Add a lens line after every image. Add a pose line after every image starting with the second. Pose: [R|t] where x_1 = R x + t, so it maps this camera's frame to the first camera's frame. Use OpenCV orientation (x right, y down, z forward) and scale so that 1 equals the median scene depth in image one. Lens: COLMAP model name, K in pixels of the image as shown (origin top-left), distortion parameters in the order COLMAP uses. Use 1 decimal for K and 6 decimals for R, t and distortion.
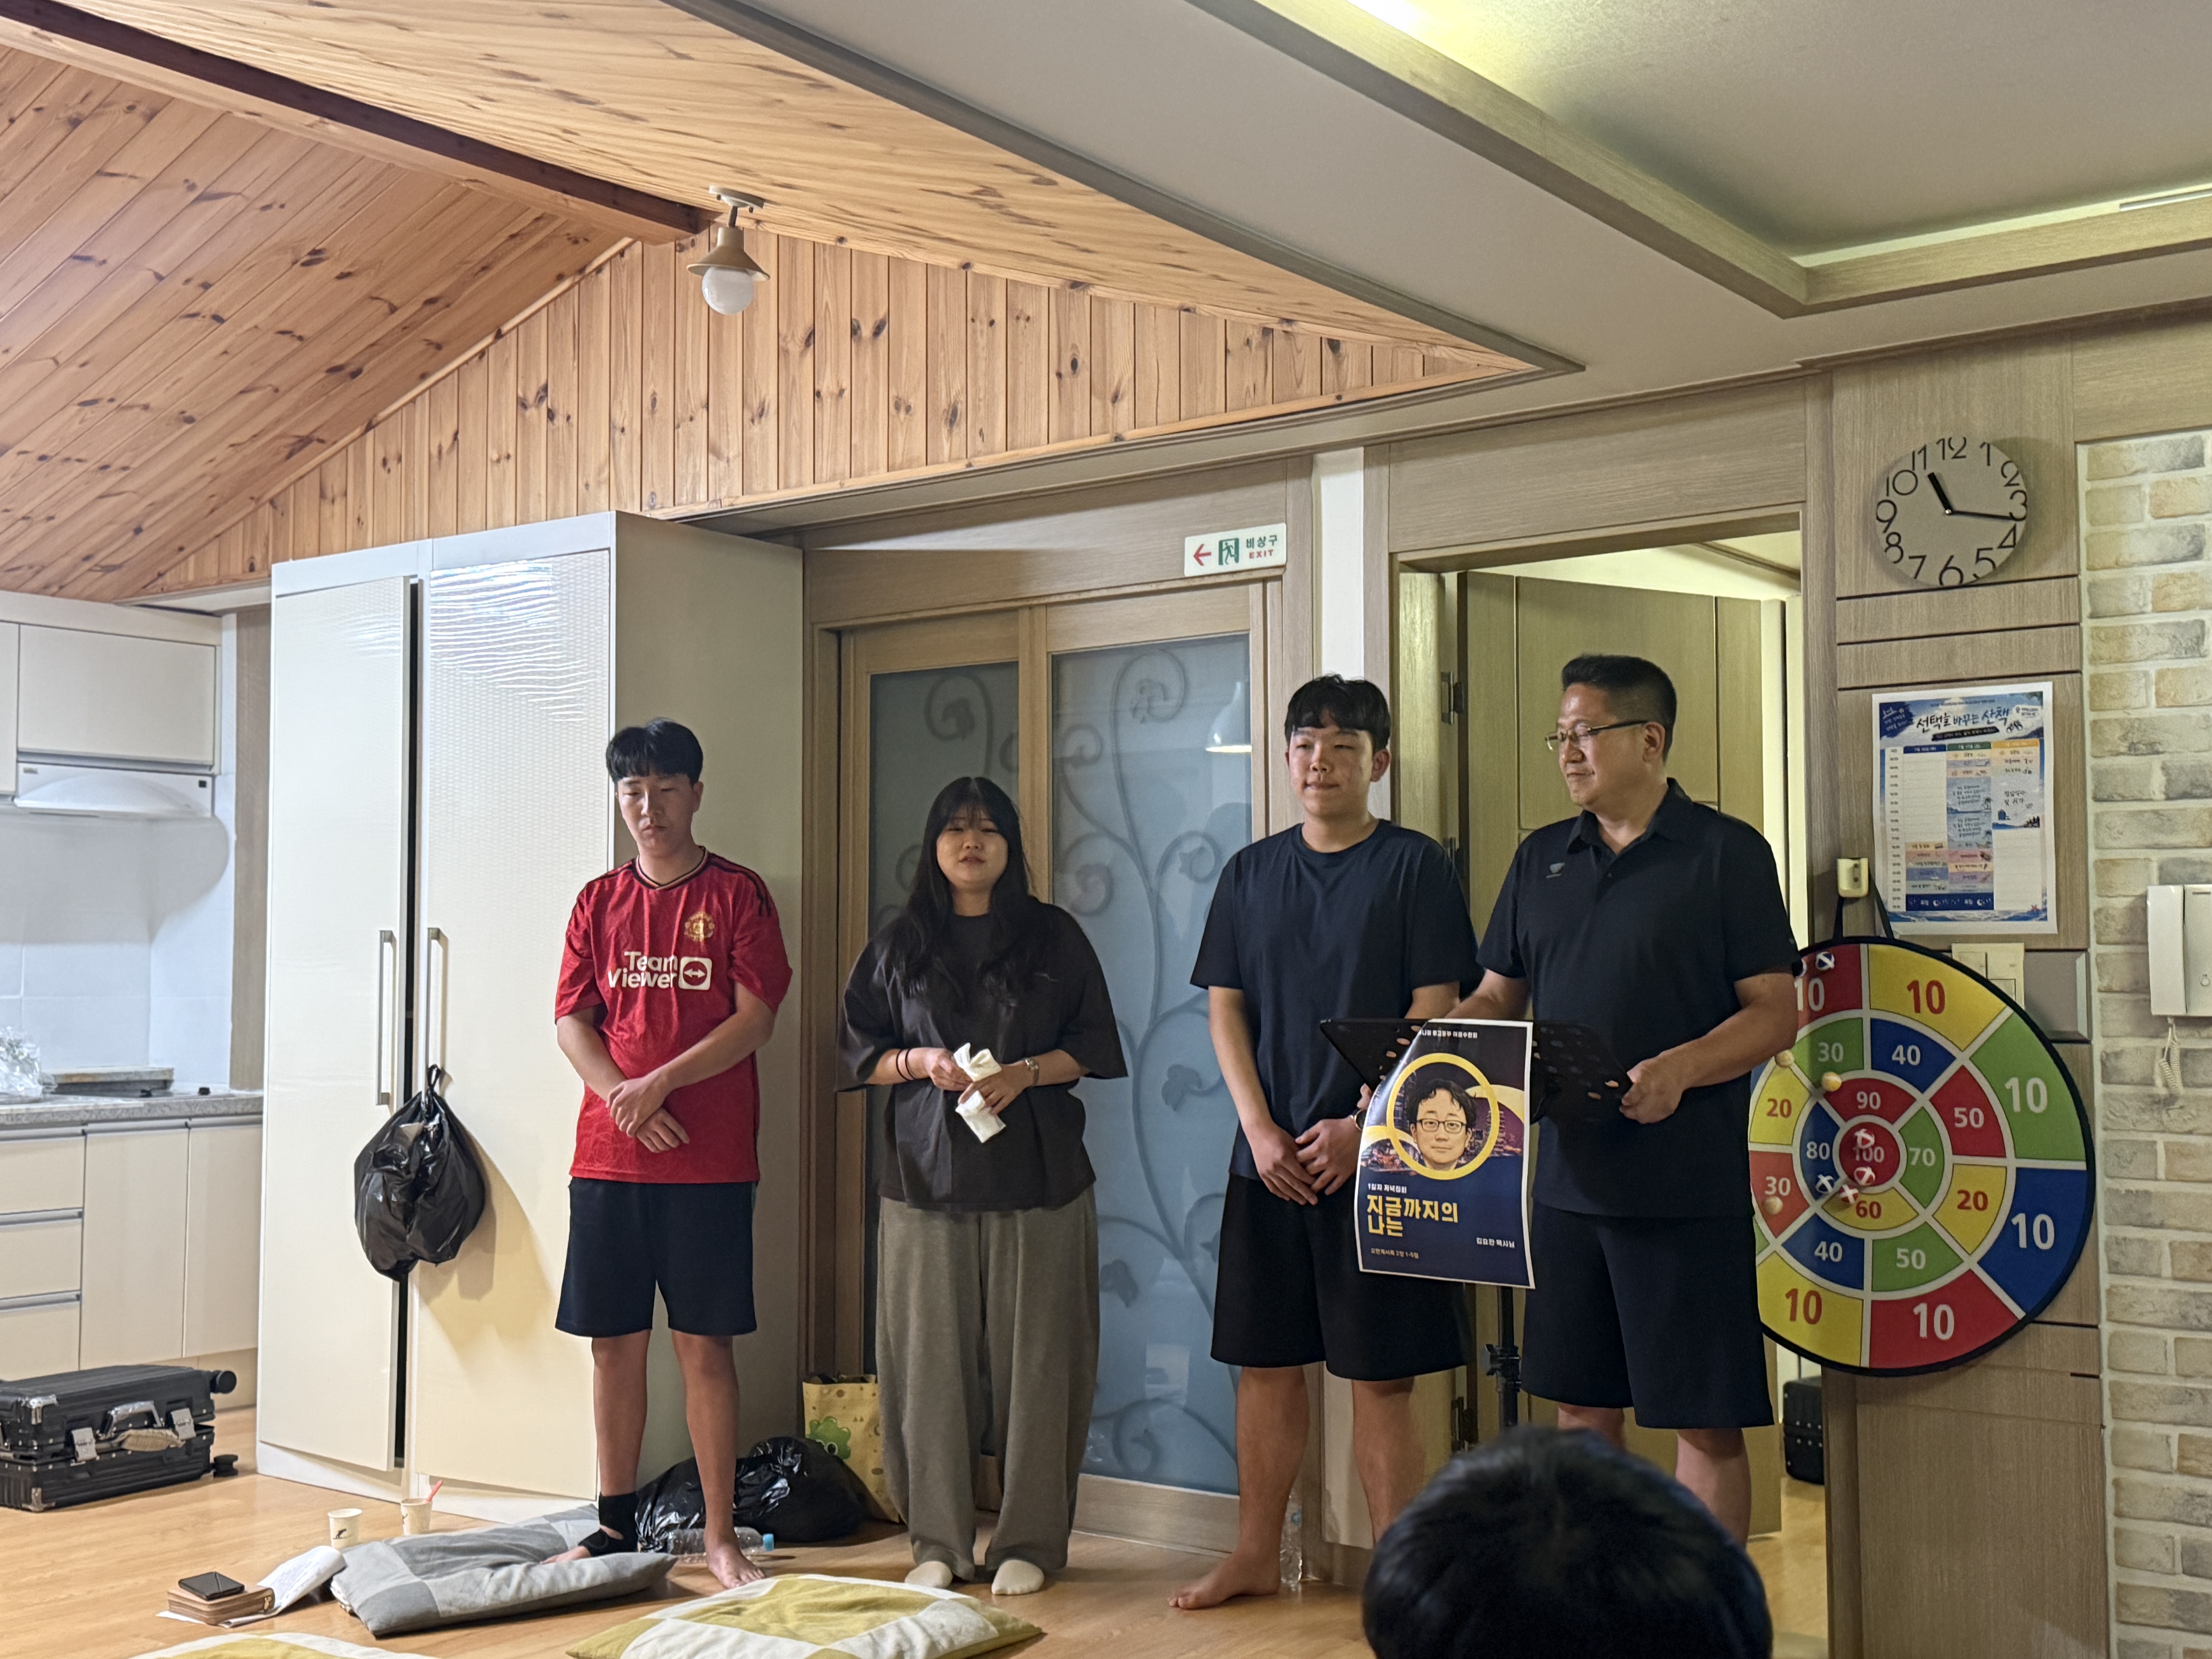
lens RADIAL K [[2478.1, 0, 1106.0], [0, 2478.1, 829.5], [0, 0, 1]] dist [0.183008, -0.403613]
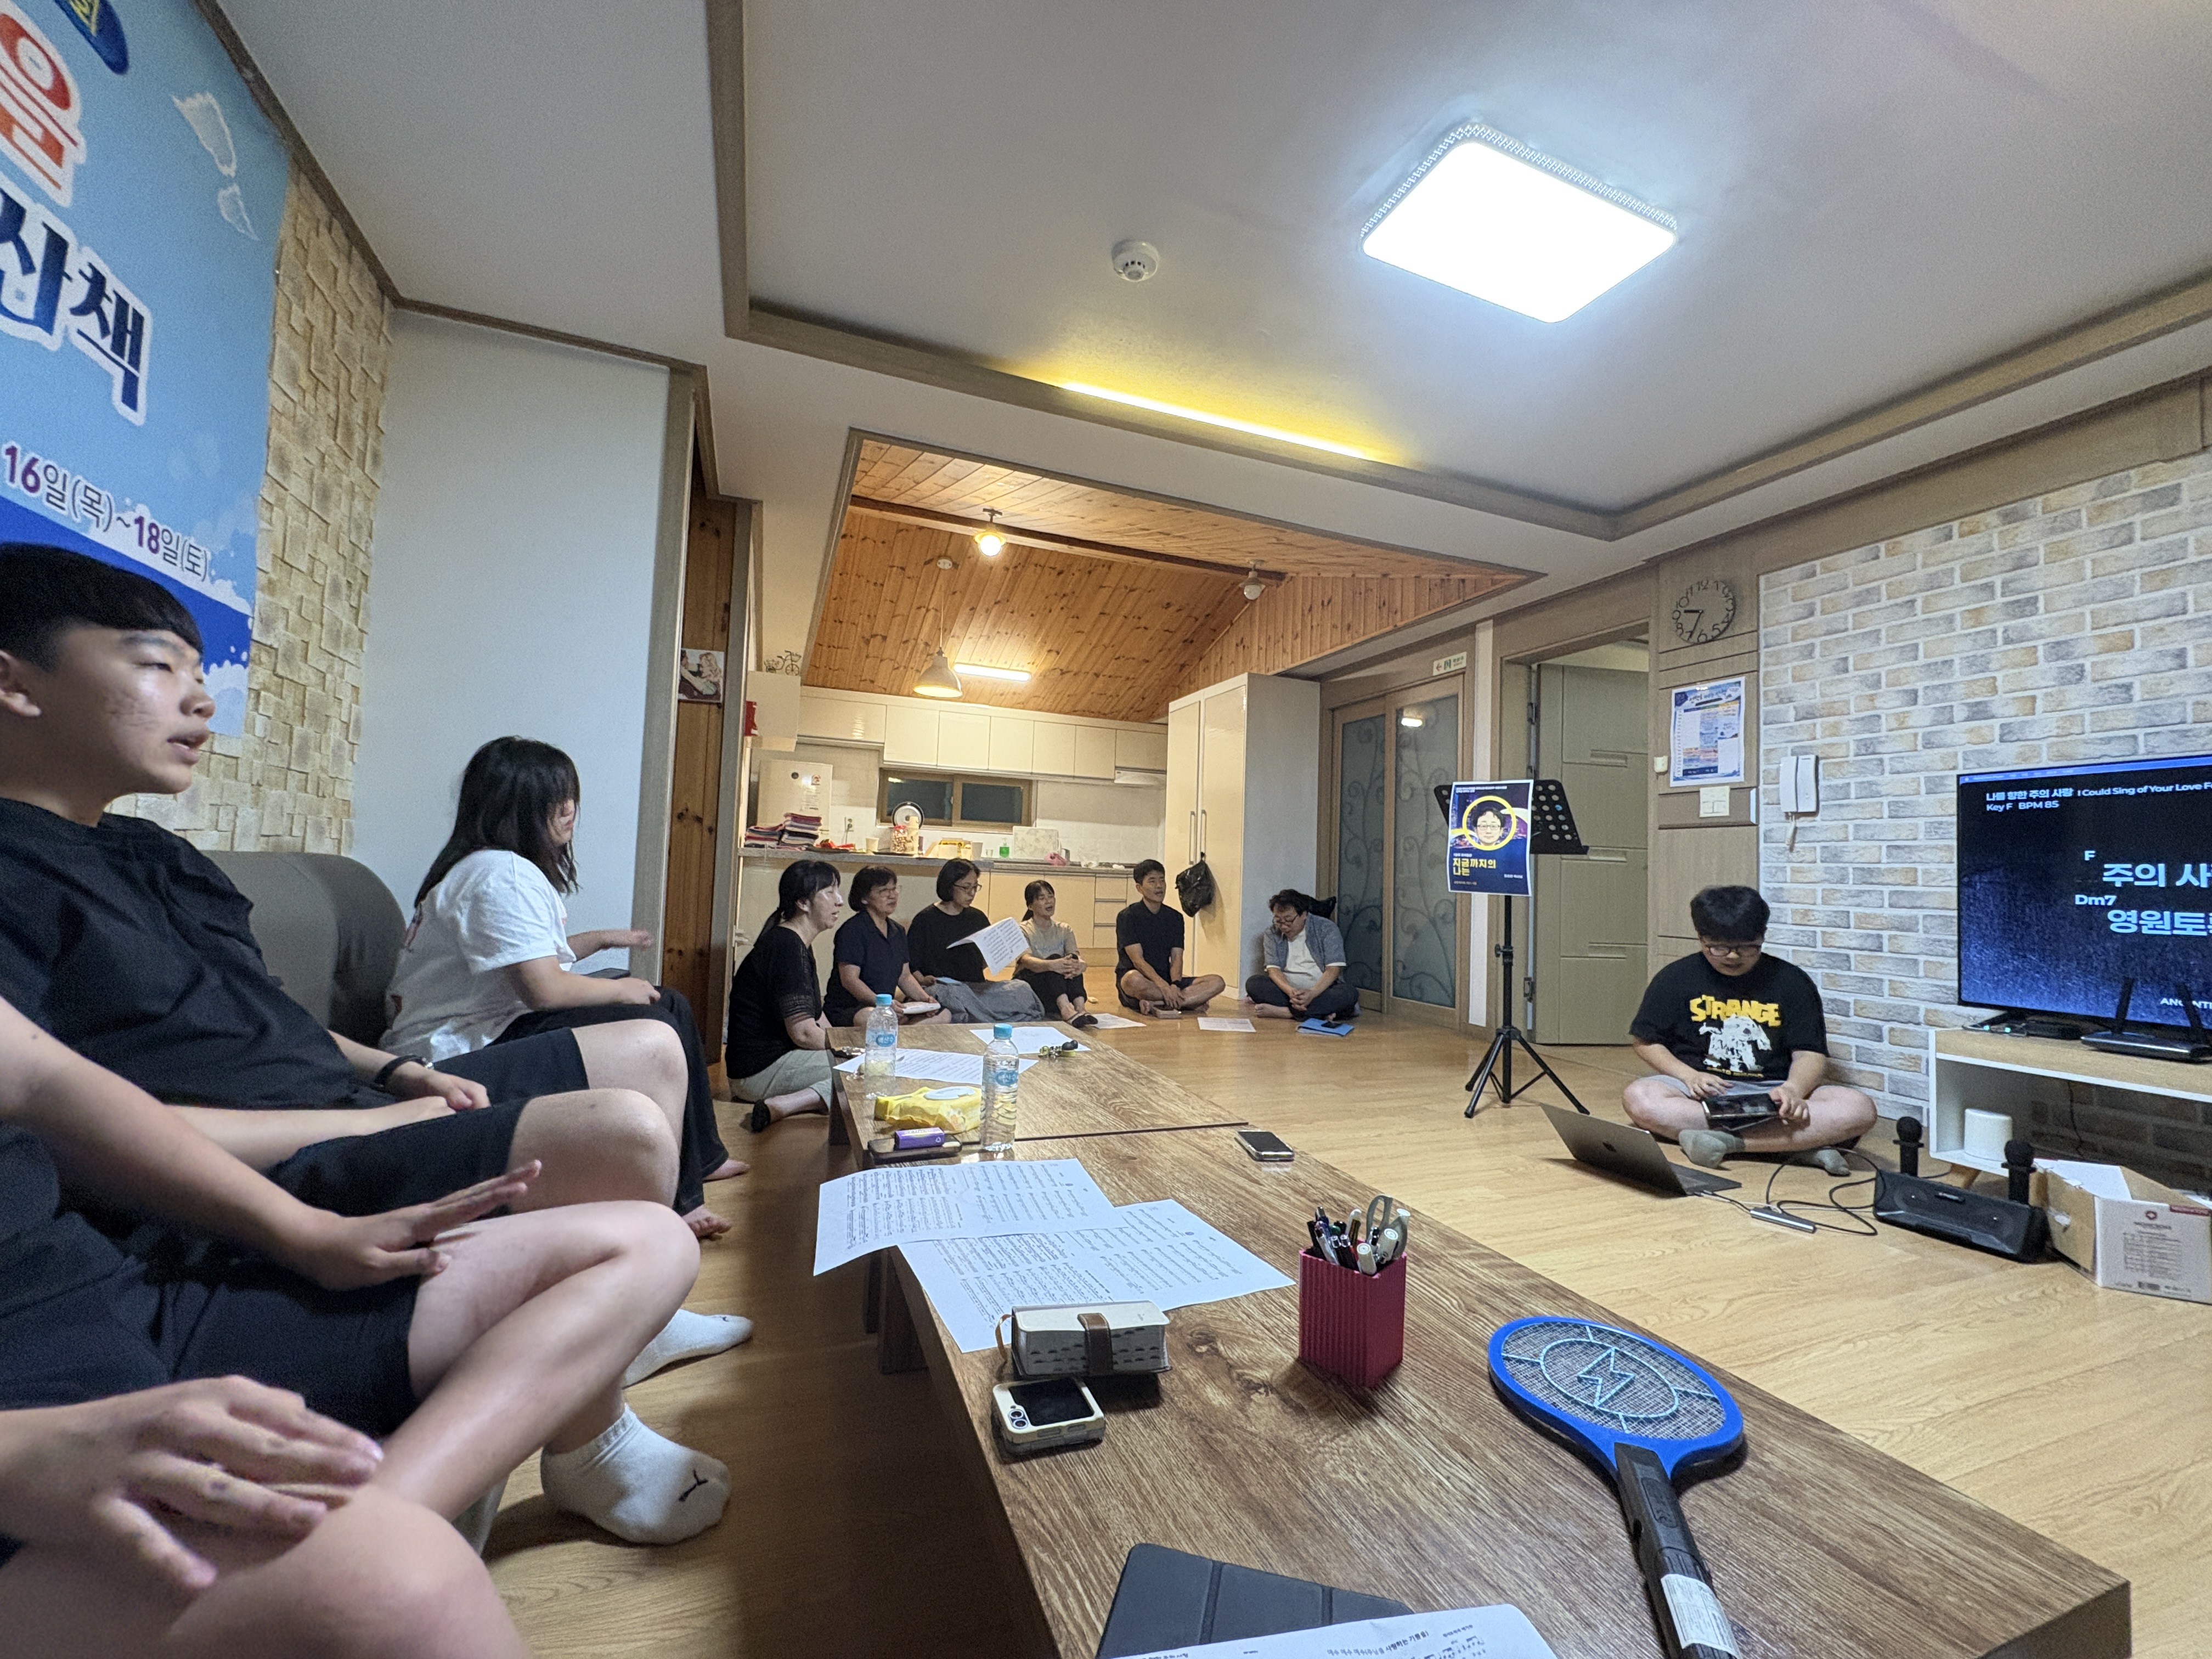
lens RADIAL K [[878.9, 0, 1104.2], [0, 878.9, 833.0], [0, 0, 1]] dist [0.000328, -0.000052]
pose [[0.849600, 0.007674, -0.527372, 0.236185], [-0.007868, 0.999967, 0.001877, 0.073643], [0.527369, 0.002555, 0.849632, -0.022338]]
